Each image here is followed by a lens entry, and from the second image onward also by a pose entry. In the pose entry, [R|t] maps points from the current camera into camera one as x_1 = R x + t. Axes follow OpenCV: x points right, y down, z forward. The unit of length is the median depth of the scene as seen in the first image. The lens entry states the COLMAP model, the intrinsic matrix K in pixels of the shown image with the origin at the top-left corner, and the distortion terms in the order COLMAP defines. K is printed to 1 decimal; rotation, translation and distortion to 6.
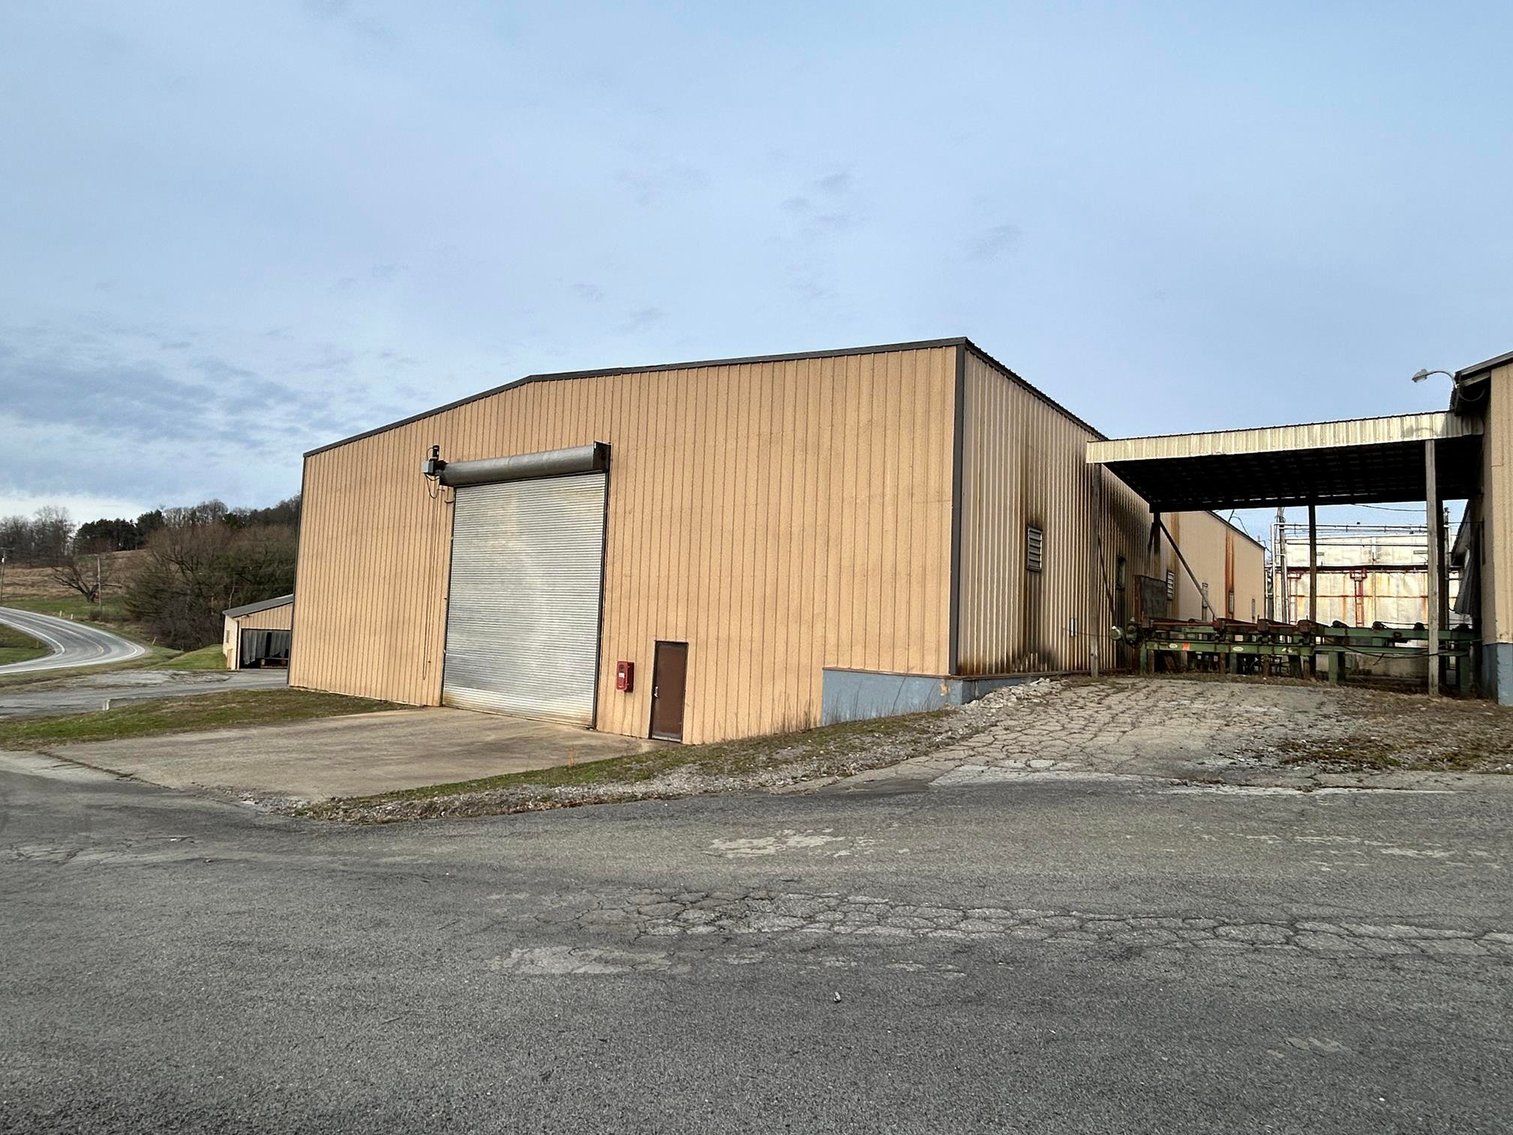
lens RADIAL K [[875.9, 0, 756.5], [0, 875.9, 567.5], [0, 0, 1]] dist [-0.004140, -0.001721]
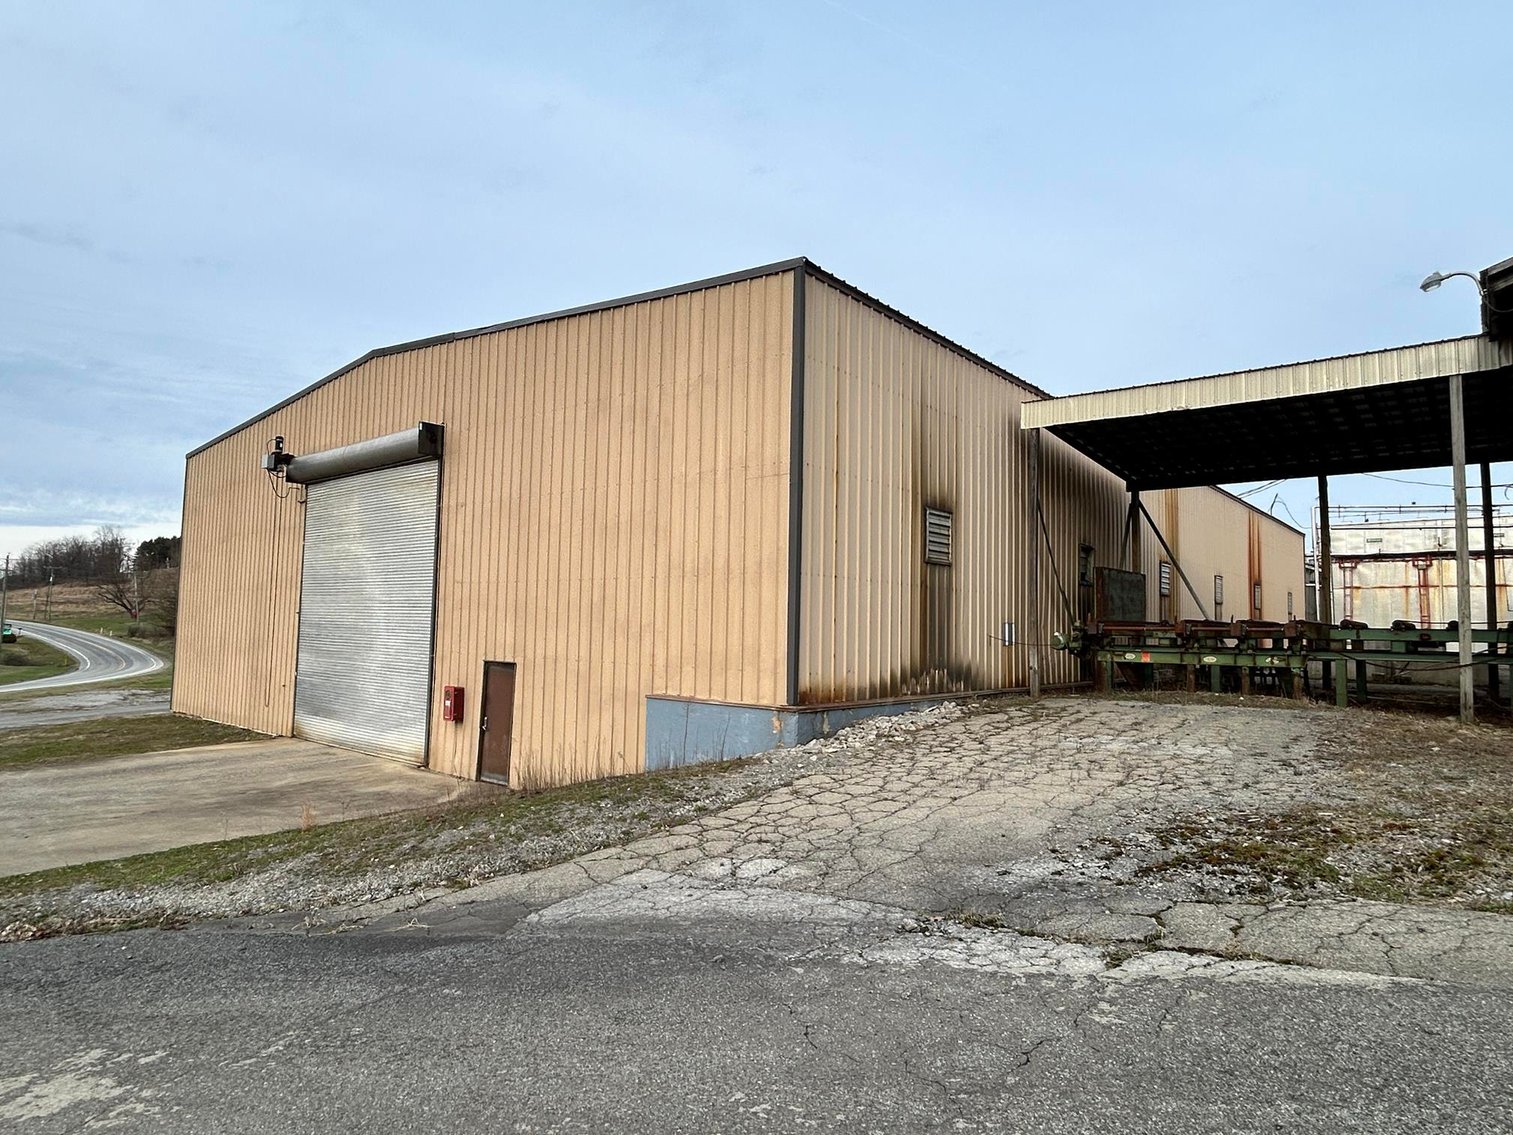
lens RADIAL K [[884.6, 0, 756.5], [0, 884.6, 567.5], [0, 0, 1]] dist [-0.001930, -0.003002]
pose [[0.998158, -0.022806, -0.056215, 0.189483], [0.022617, 0.999736, -0.003989, 0.005631], [0.056291, 0.002711, 0.998411, 0.190546]]
